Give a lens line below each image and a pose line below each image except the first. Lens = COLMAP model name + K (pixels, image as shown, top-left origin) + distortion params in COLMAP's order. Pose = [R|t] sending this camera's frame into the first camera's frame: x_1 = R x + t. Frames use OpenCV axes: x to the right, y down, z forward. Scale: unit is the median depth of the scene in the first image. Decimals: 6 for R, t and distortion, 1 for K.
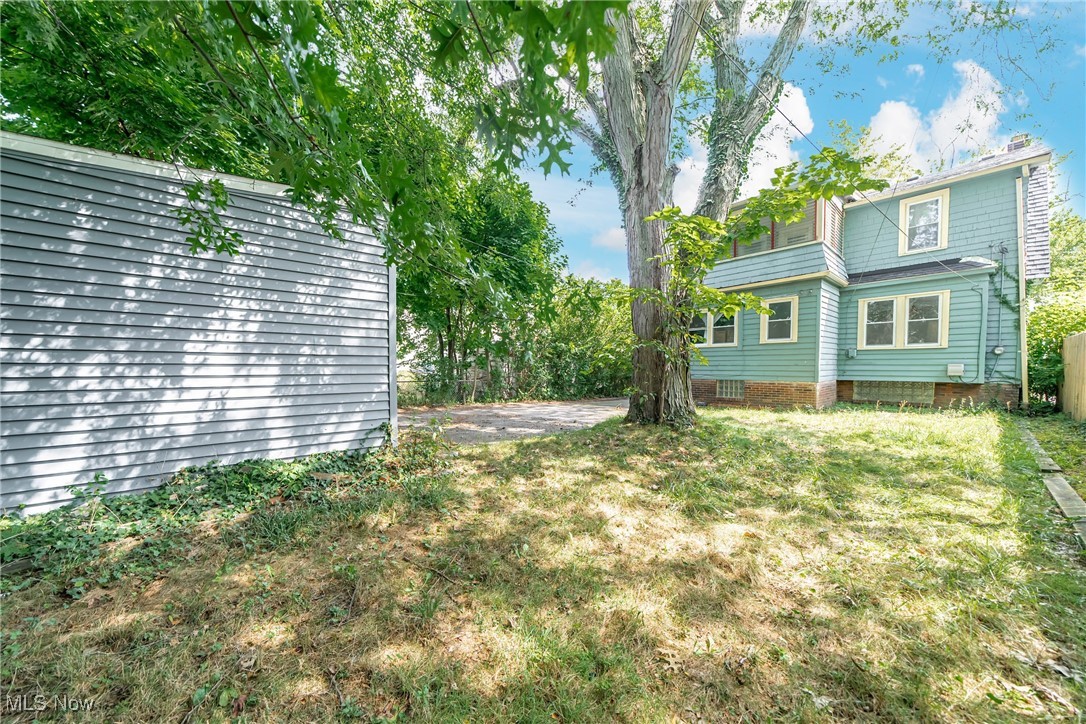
lens RADIAL K [[370.4, 0, 544.4], [0, 370.4, 378.5], [0, 0, 1]] dist [-0.000553, 0.000166]
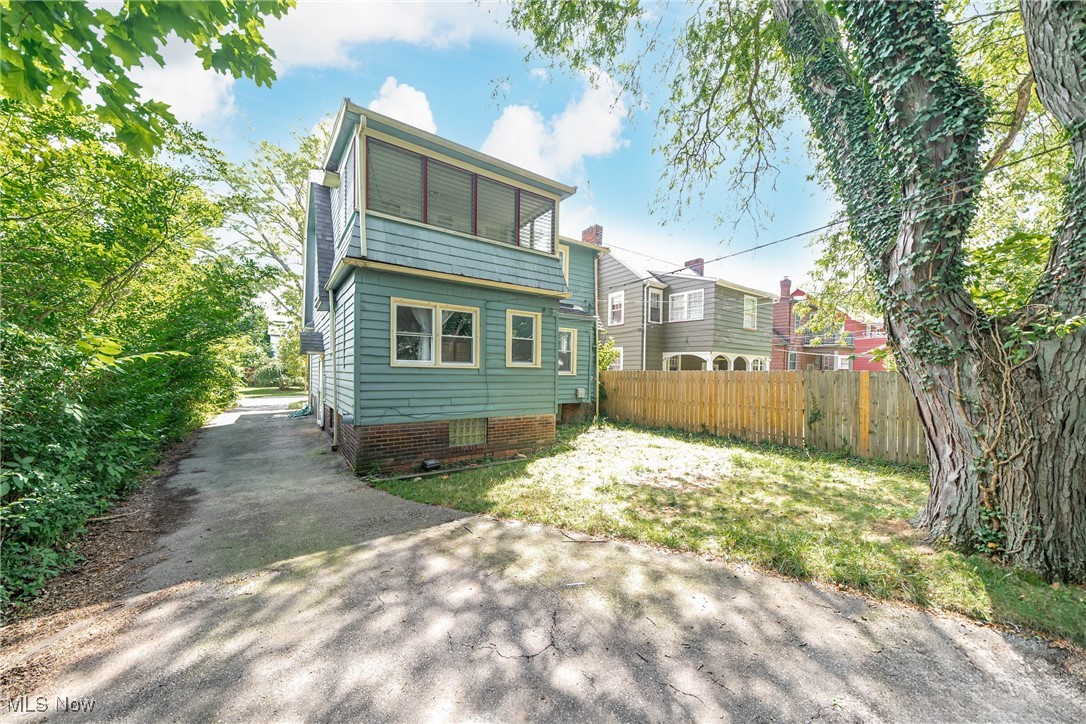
lens RADIAL K [[370.0, 0, 541.6], [0, 370.0, 376.1], [0, 0, 1]] dist [-0.001551, -0.000165]
pose [[0.104986, -0.008894, 0.994434, -0.173828], [0.017679, 0.999819, 0.007076, -0.092055], [-0.994317, 0.016837, 0.105125, 0.987403]]
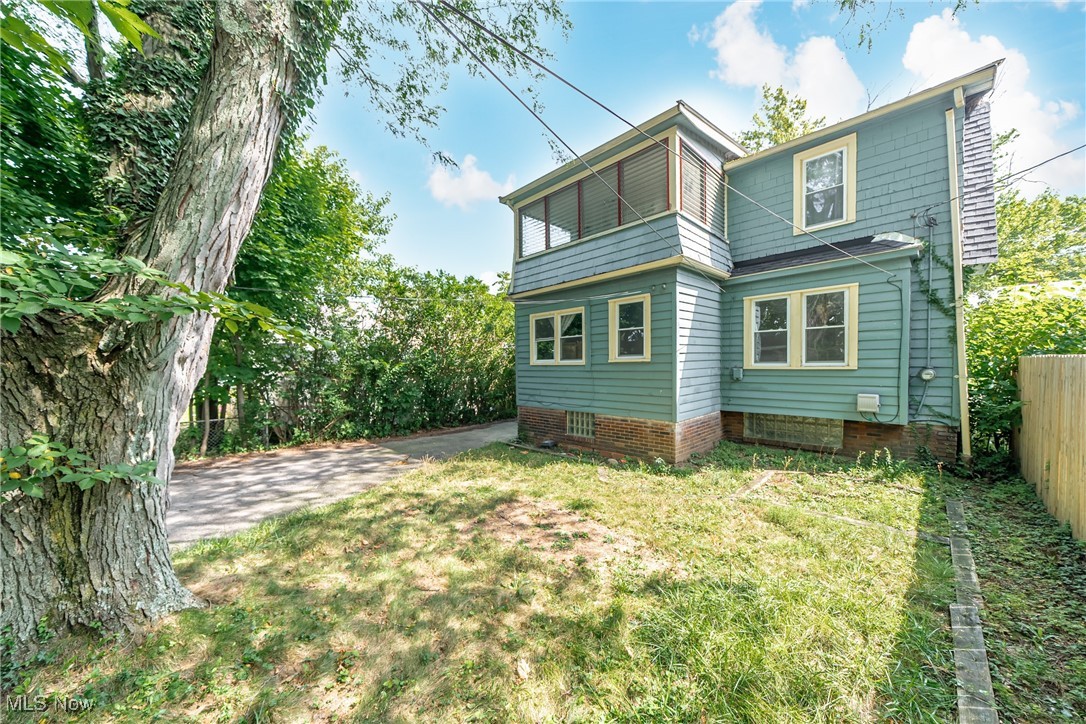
lens RADIAL K [[370.0, 0, 541.6], [0, 370.0, 376.1], [0, 0, 1]] dist [-0.001551, -0.000165]
pose [[0.998468, -0.018084, 0.052294, 0.485433], [0.018169, 0.999834, -0.001160, -0.080777], [-0.052265, 0.002109, 0.998631, 0.363212]]
